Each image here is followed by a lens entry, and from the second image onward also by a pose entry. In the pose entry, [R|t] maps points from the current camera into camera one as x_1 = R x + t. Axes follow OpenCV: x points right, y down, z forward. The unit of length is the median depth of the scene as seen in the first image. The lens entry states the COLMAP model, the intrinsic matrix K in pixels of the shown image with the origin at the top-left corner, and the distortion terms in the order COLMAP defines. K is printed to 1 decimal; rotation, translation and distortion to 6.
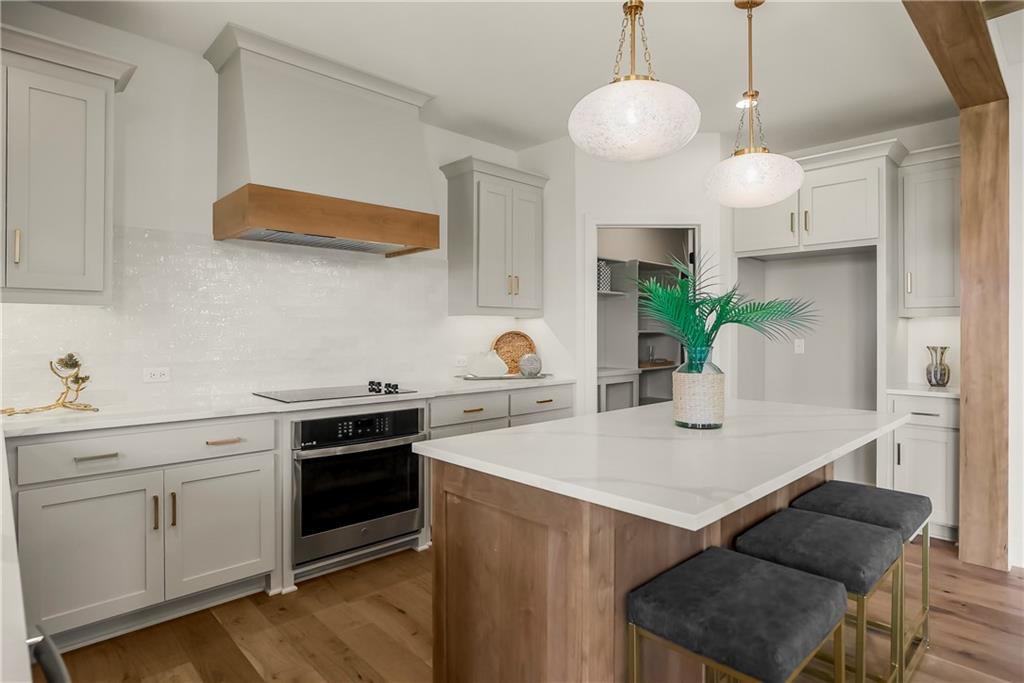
lens RADIAL K [[554.9, 0, 510.8], [0, 554.9, 330.9], [0, 0, 1]] dist [0.000284, 0.000003]
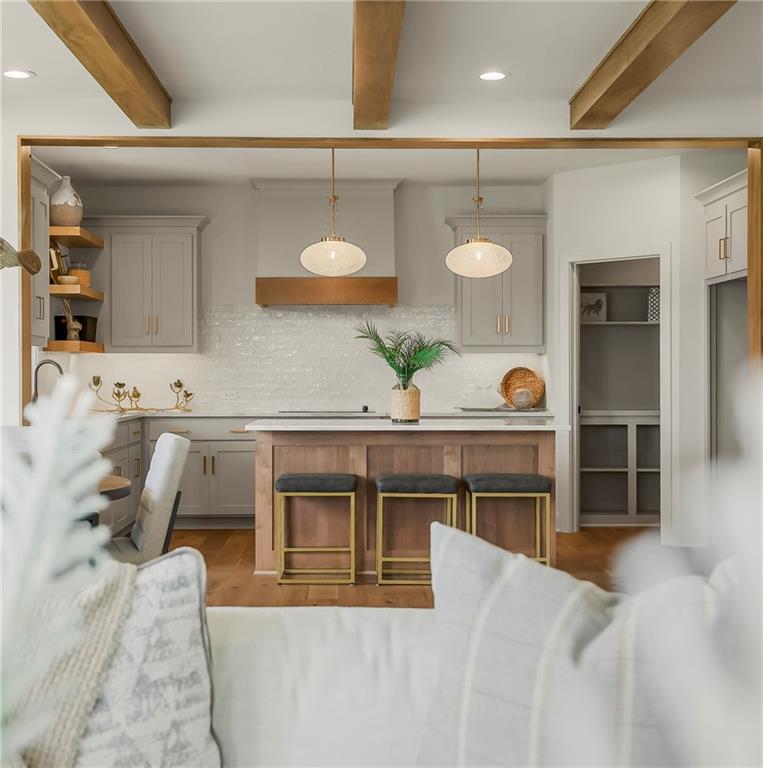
lens RADIAL K [[1140.0, 0, 351.1], [0, 1140.0, 381.6], [0, 0, 1]] dist [0.011280, -0.028919]
pose [[0.728725, 0.000934, -0.684806, 1.847564], [0.001485, 0.999995, 0.002944, 0.030702], [0.684805, -0.003162, 0.728720, -1.142101]]
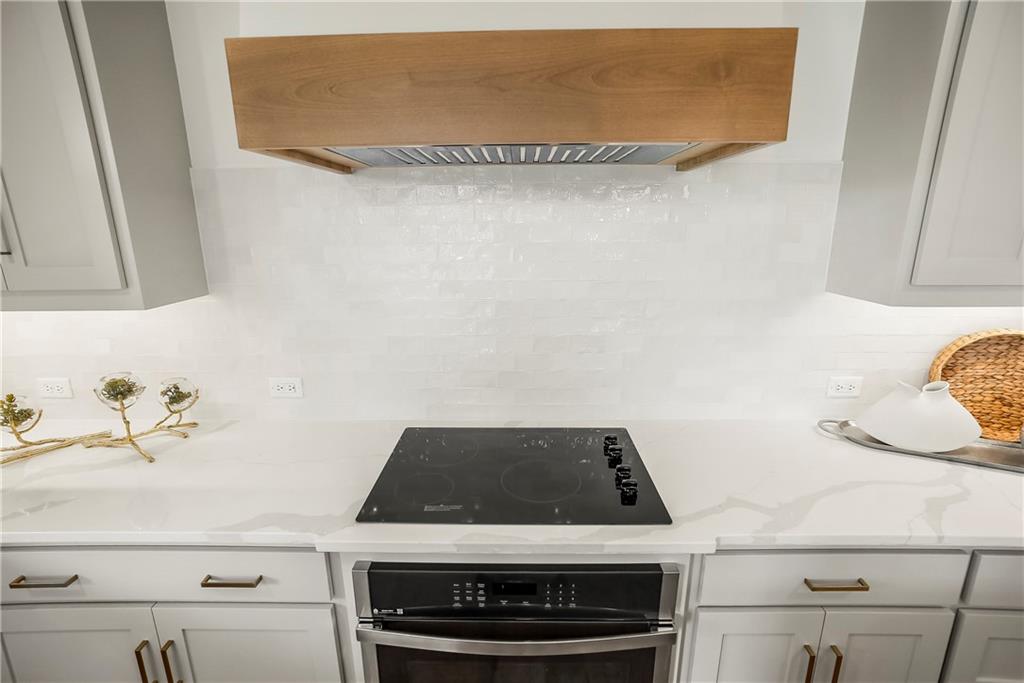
lens RADIAL K [[478.5, 0, 510.3], [0, 478.5, 339.2], [0, 0, 1]] dist [-0.047154, 0.025418]
pose [[0.718679, 0.164054, -0.675712, -0.045607], [0.005123, 0.970494, 0.241071, -0.119509], [0.695323, -0.176714, 0.696633, 0.784671]]
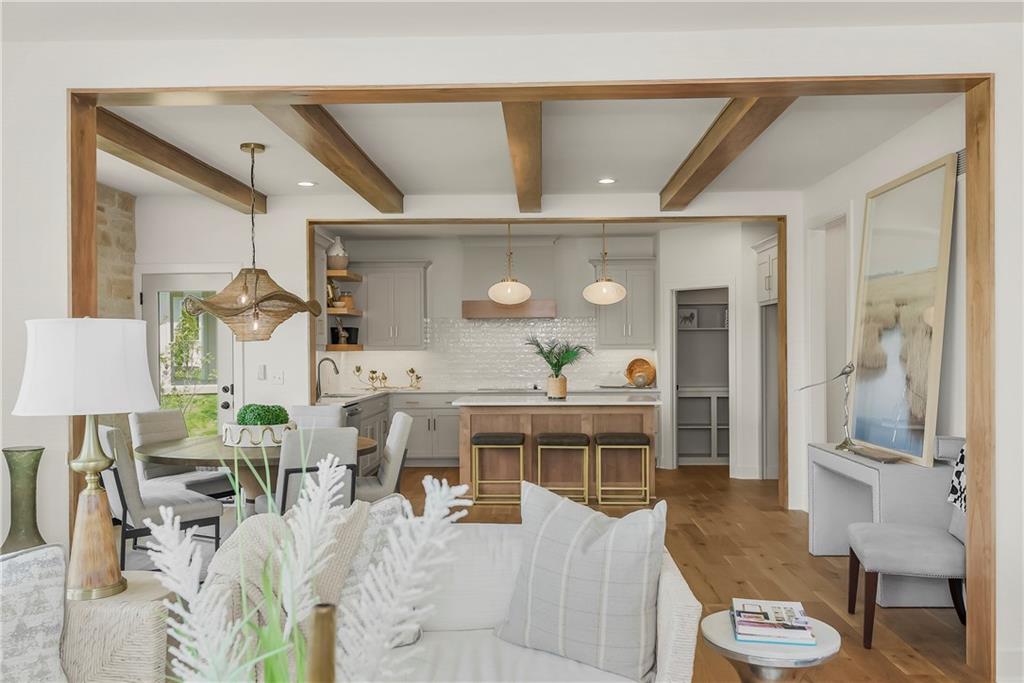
lens RADIAL K [[820.3, 0, 514.4], [0, 820.3, 358.8], [0, 0, 1]] dist [0.006718, 0.006905]
pose [[0.704236, 0.001730, -0.709964, 2.078452], [0.006106, 0.999945, 0.008492, -0.030391], [0.709940, -0.010315, 0.704187, -1.283360]]
